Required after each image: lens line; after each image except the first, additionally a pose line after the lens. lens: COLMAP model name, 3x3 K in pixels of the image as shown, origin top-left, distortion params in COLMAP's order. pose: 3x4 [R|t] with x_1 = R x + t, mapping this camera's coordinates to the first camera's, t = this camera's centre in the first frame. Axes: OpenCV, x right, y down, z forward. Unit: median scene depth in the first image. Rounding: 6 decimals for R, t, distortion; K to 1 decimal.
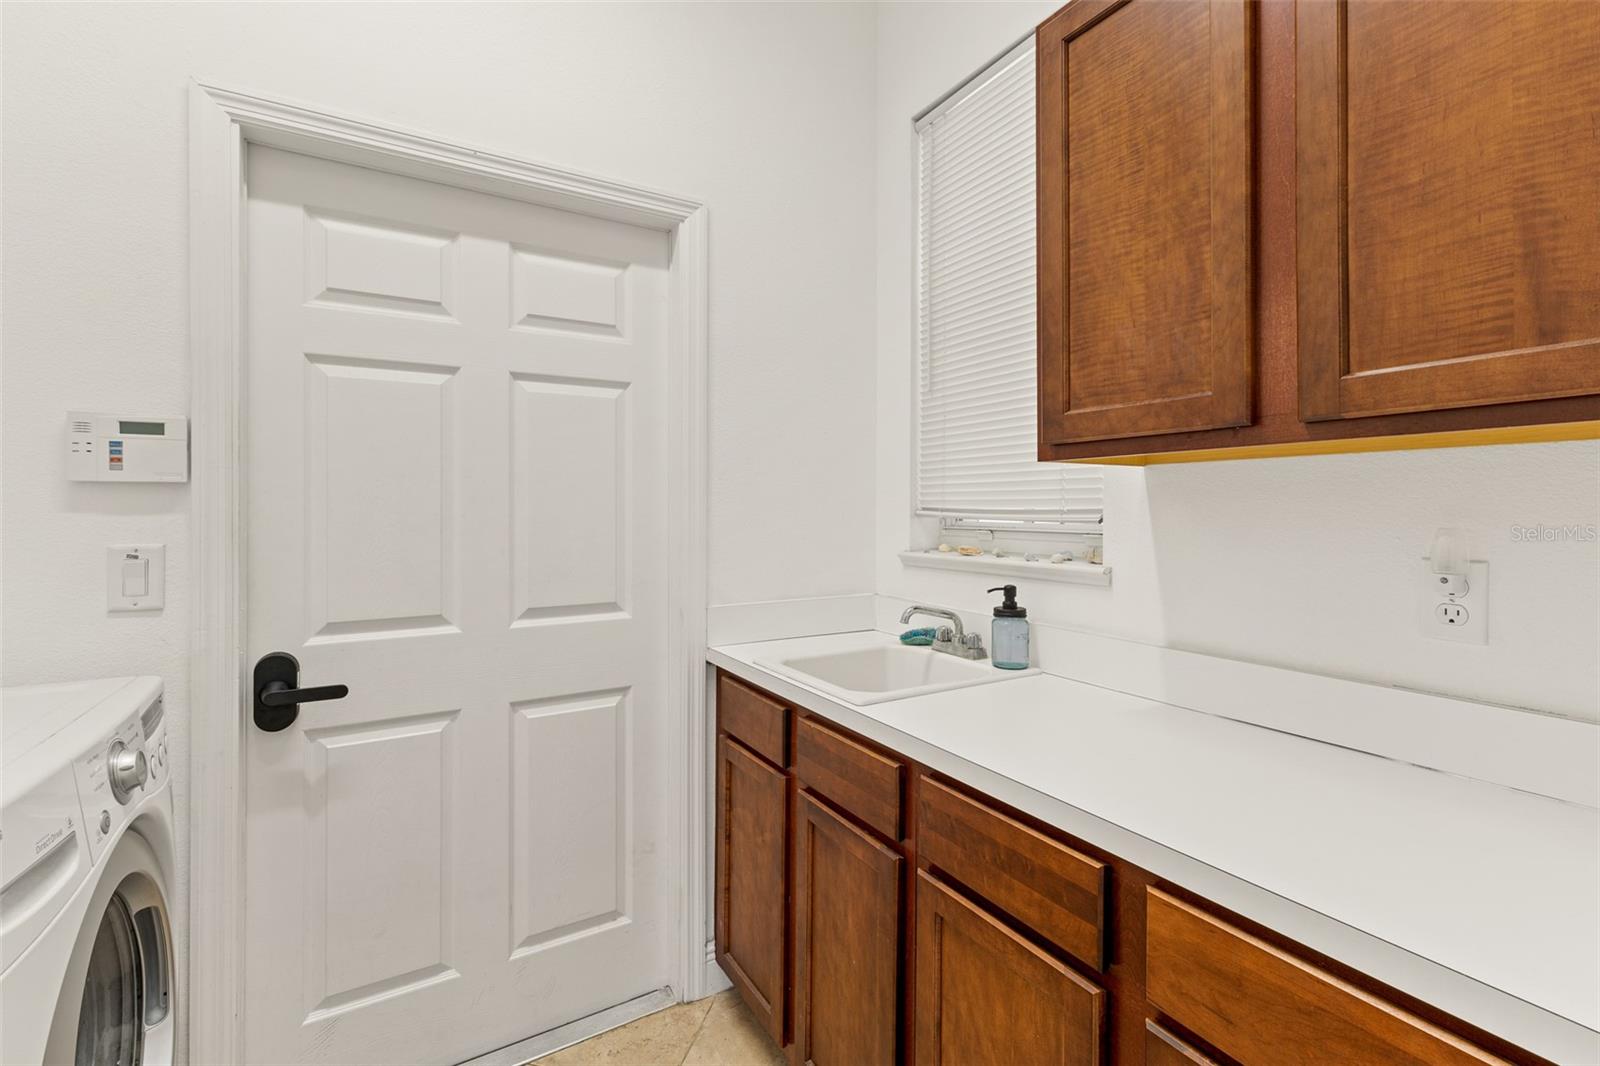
lens RADIAL K [[693.0, 0, 806.7], [0, 693.0, 513.4], [0, 0, 1]] dist [0.001597, 0.000223]
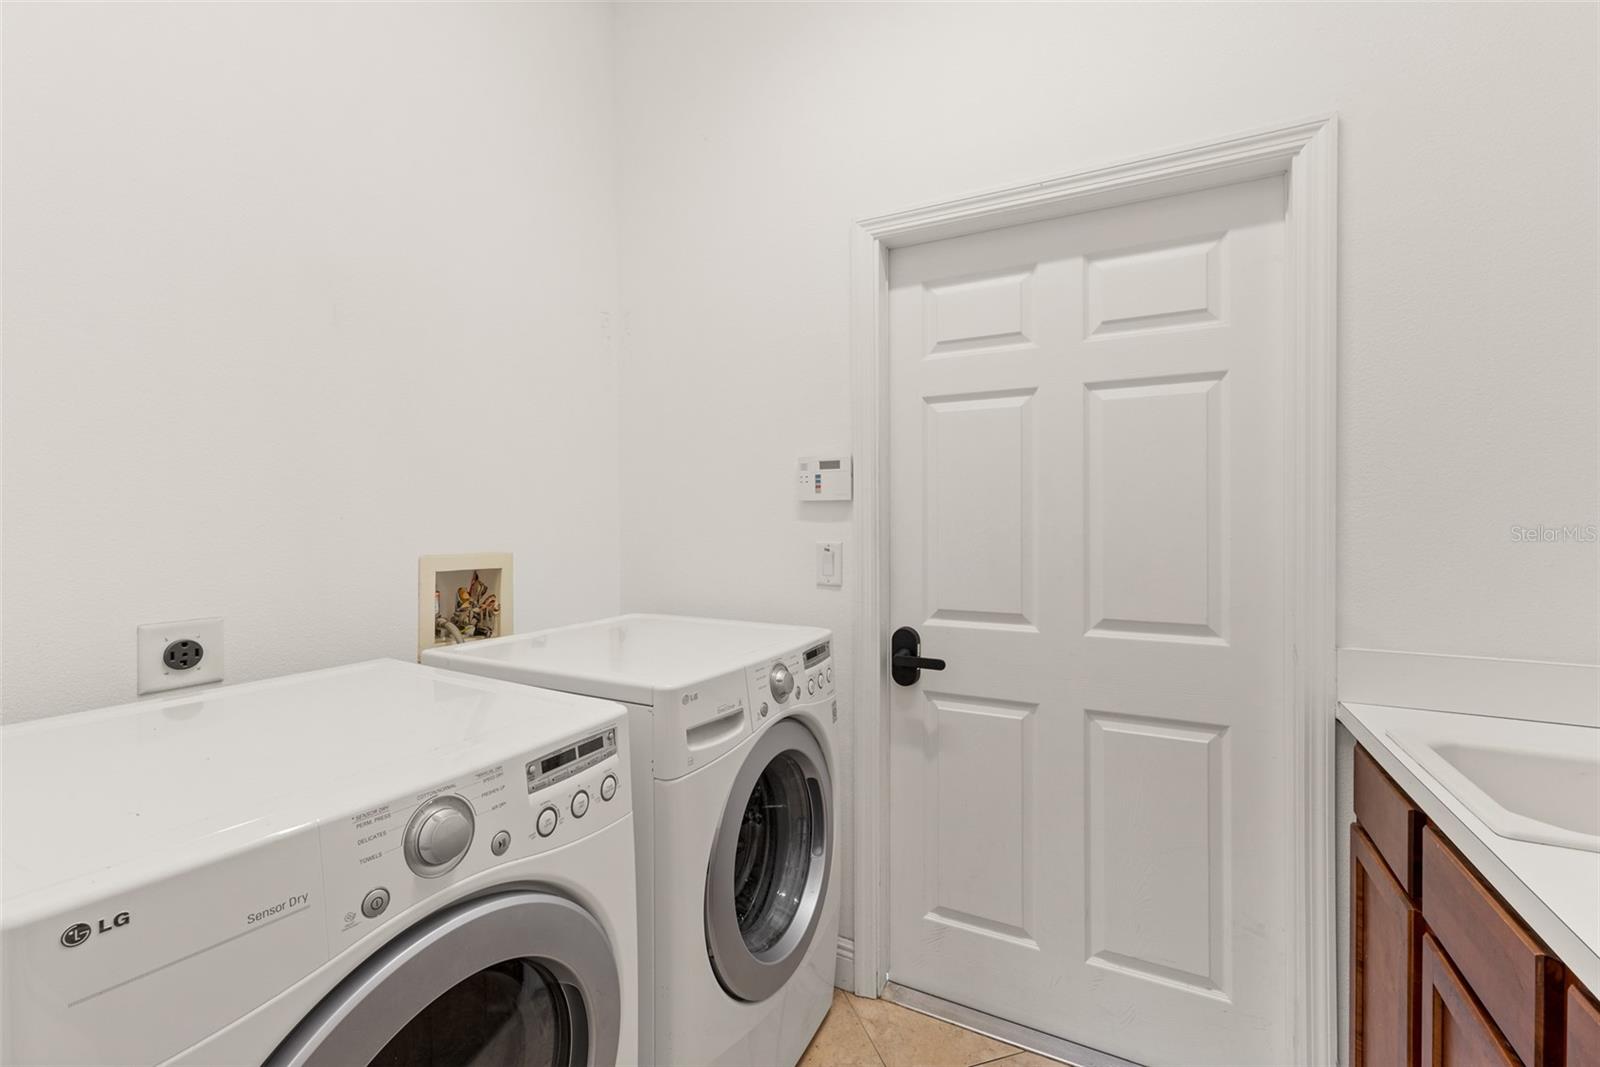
lens RADIAL K [[693.6, 0, 800.4], [0, 693.6, 527.9], [0, 0, 1]] dist [0.001315, -0.000168]
pose [[0.520985, 0.011232, -0.853492, 0.242961], [-0.007115, 0.999936, 0.008816, 0.001192], [0.853536, 0.001479, 0.521031, 0.128075]]
